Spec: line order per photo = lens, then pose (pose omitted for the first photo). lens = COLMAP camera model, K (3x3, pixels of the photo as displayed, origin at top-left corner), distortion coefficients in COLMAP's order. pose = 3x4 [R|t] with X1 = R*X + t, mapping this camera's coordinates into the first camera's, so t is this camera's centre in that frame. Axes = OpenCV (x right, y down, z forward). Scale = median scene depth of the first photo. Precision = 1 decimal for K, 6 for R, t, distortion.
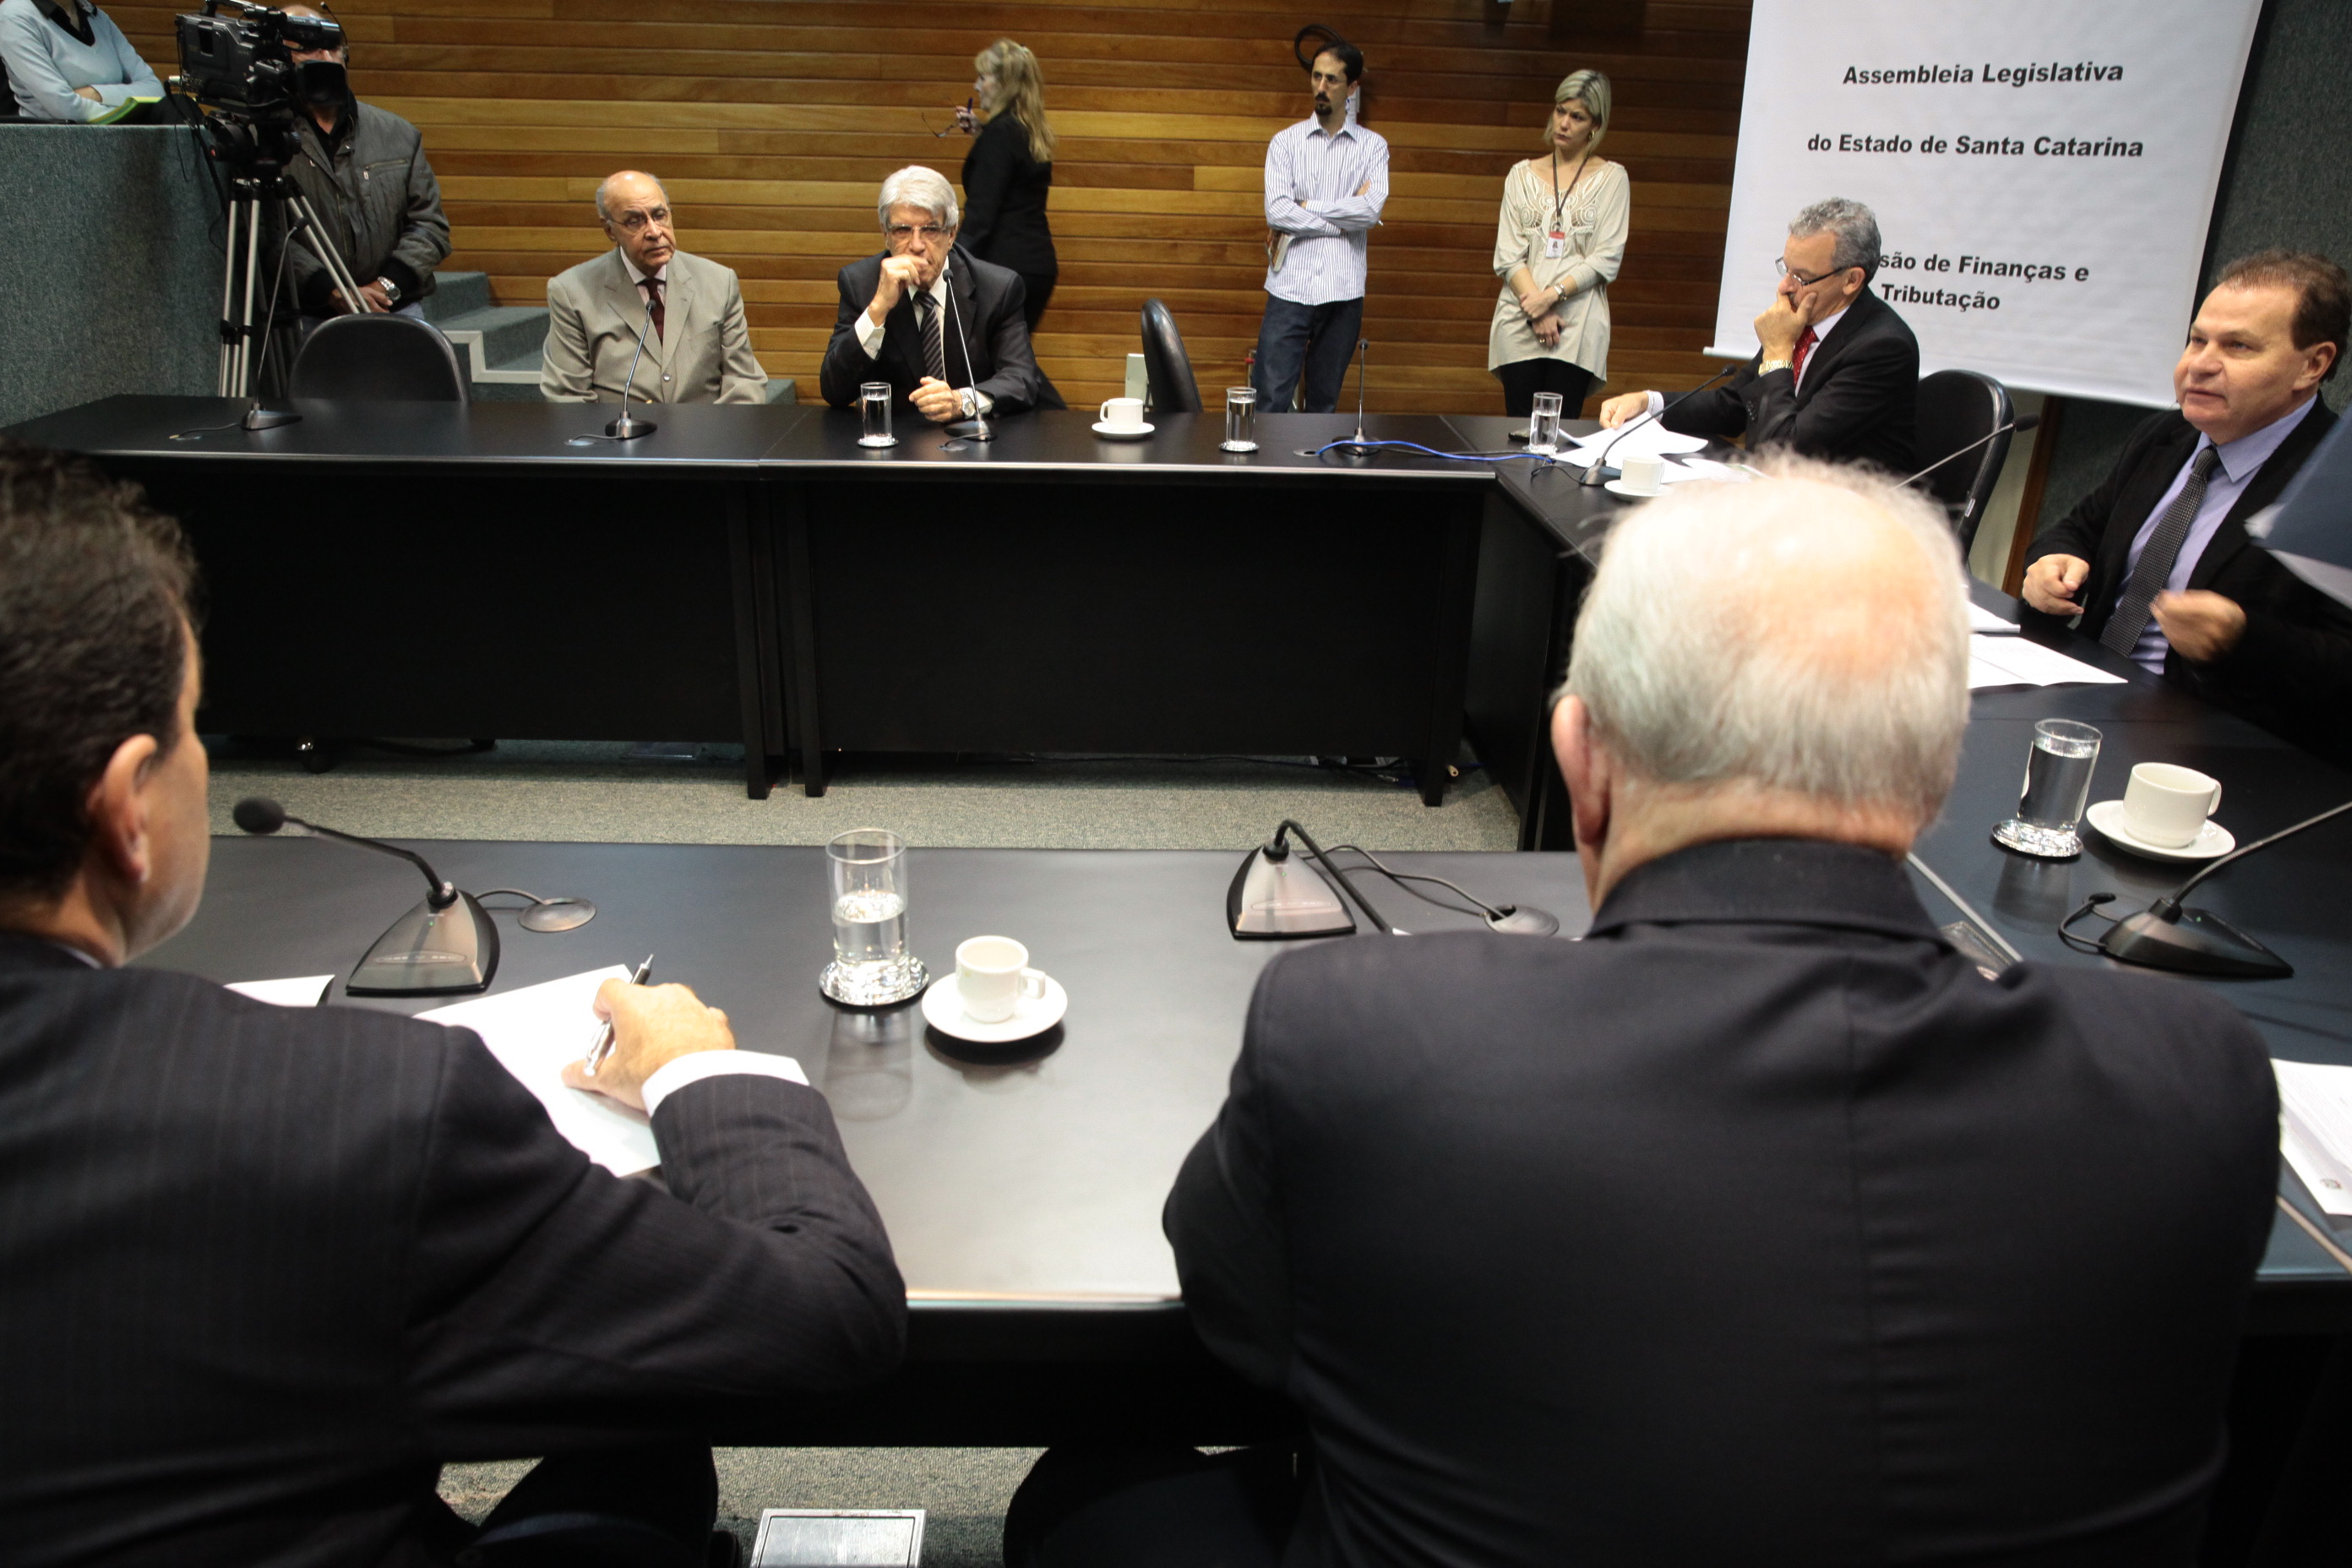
lens RADIAL K [[1608.7, 0, 1185.5], [0, 1608.7, 796.3], [0, 0, 1]] dist [-0.105042, 0.079474]
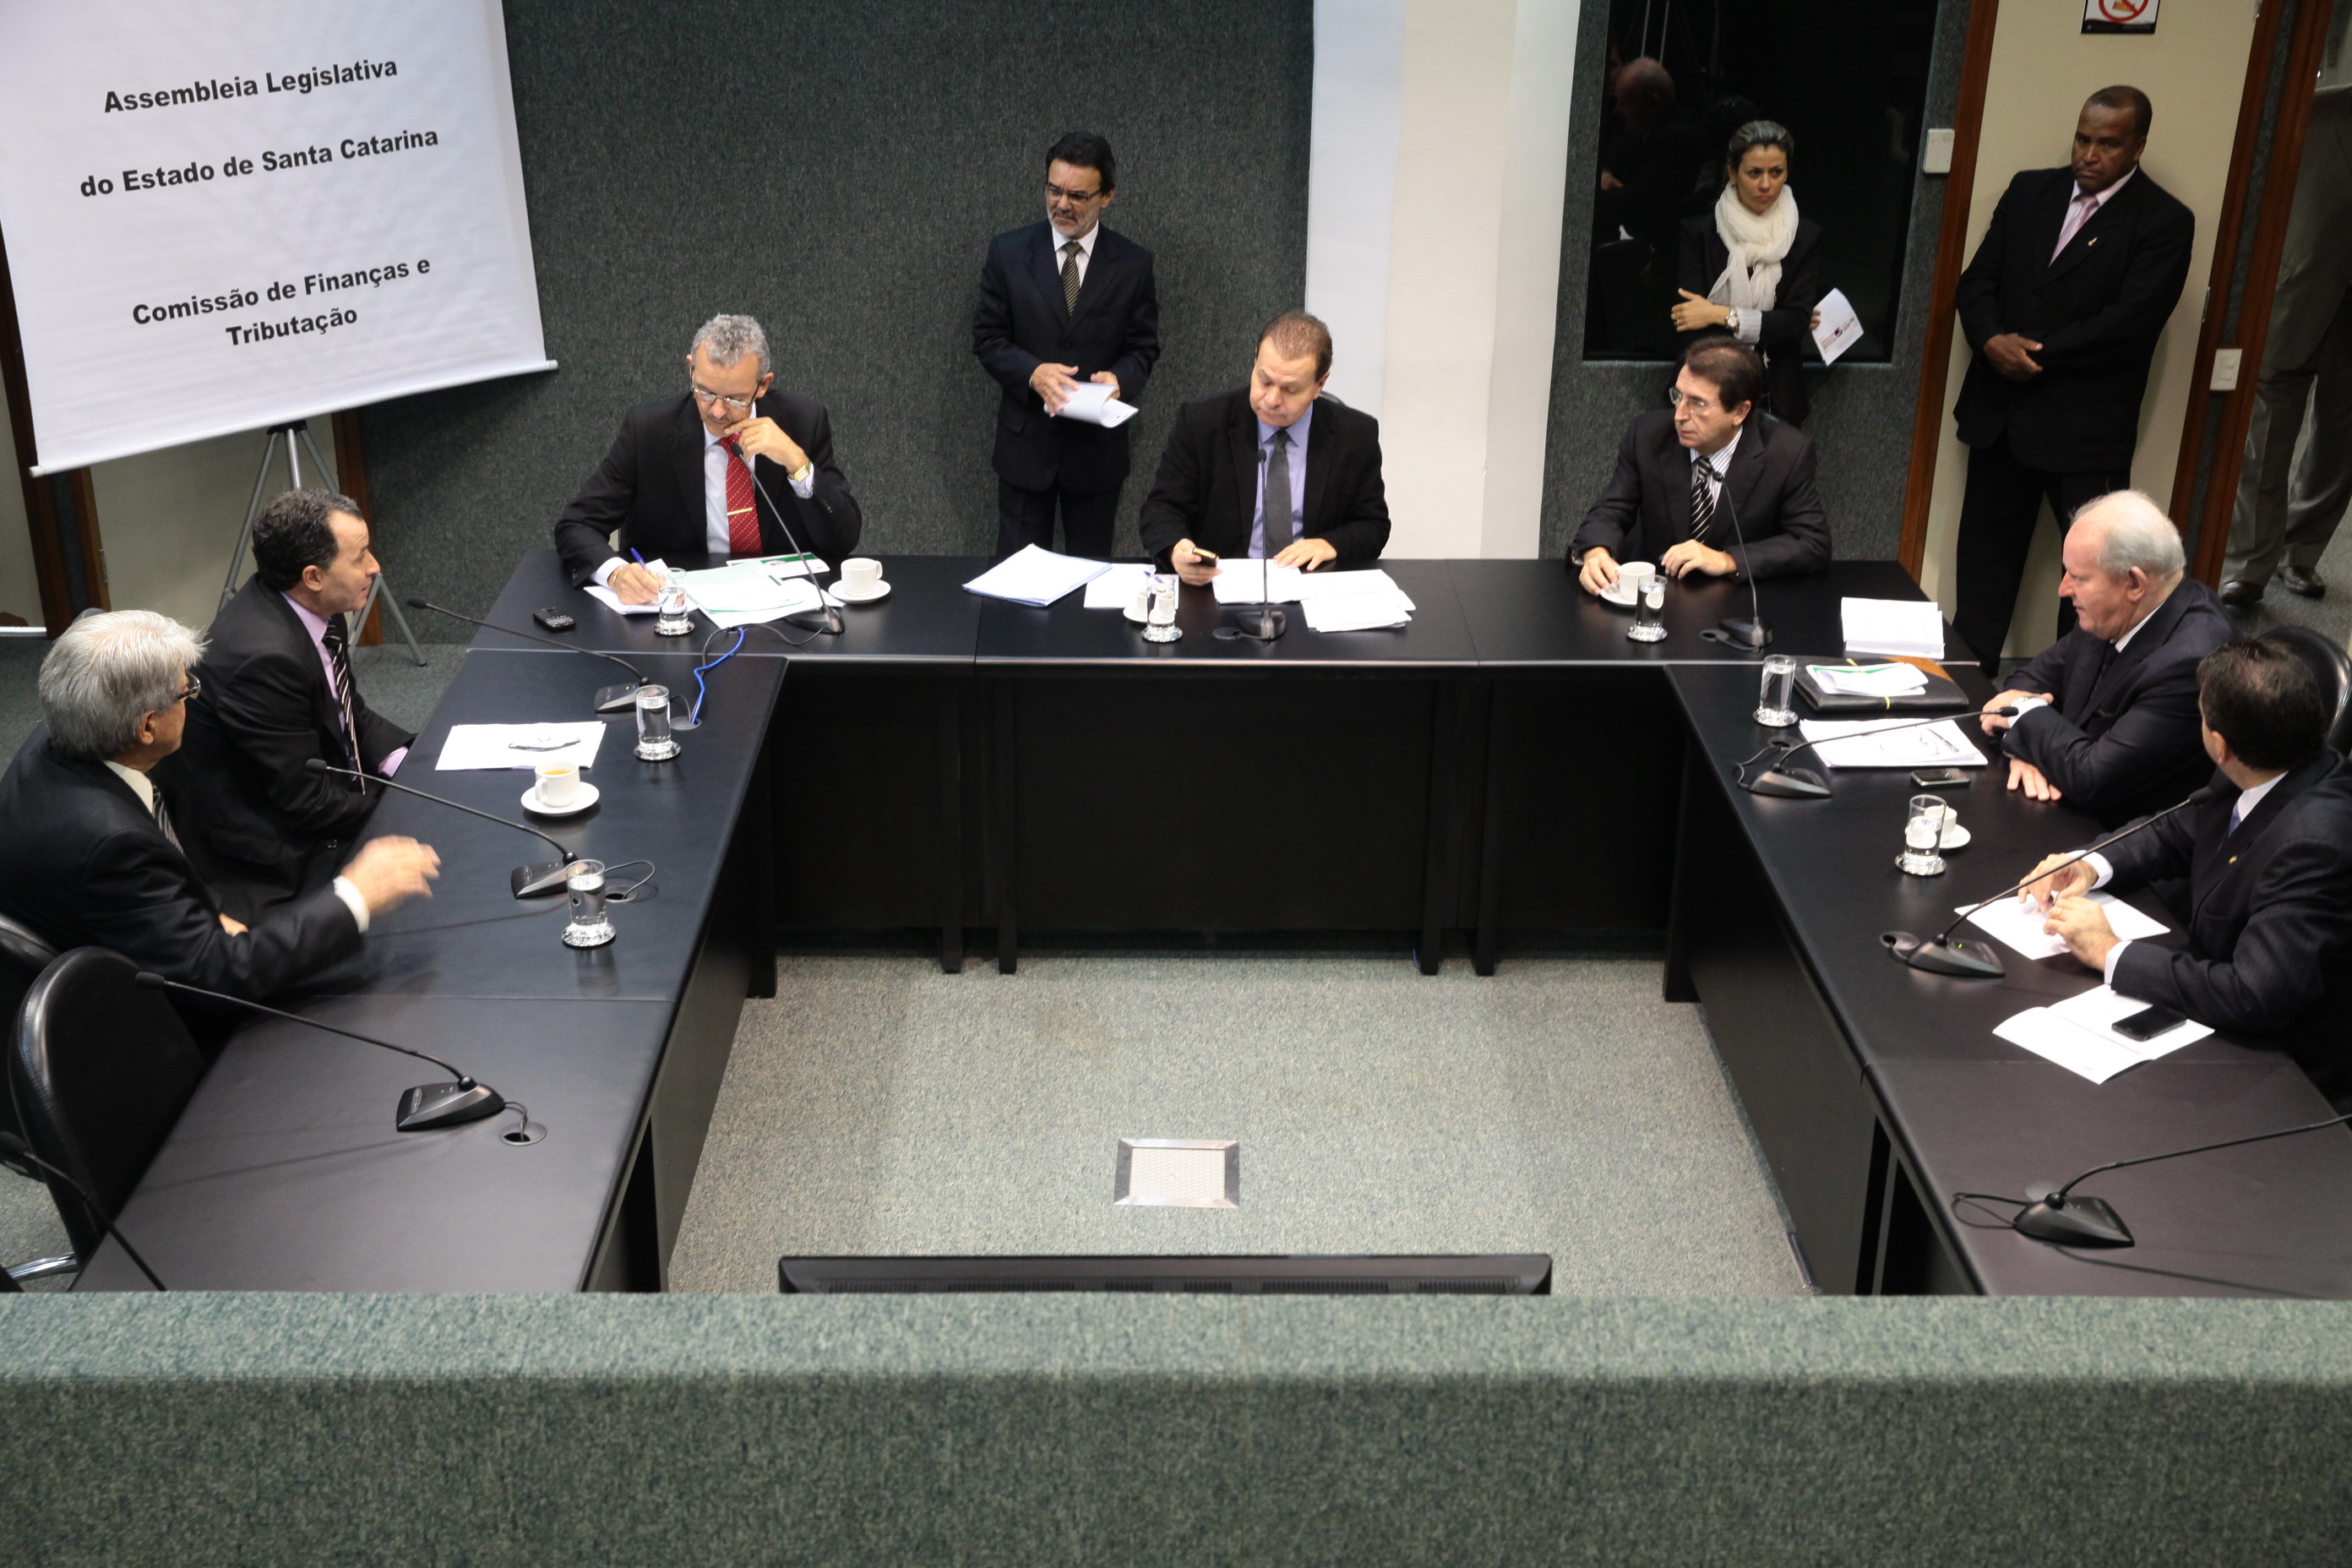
lens RADIAL K [[2735.3, 0, 1172.3], [0, 2735.3, 790.7], [0, 0, 1]] dist [0.013061, 0.154986]
pose [[0.025528, -0.429508, 0.902702, -1.060706], [0.376022, 0.840807, 0.389425, -0.541581], [-0.926259, 0.329495, 0.182969, 0.367950]]
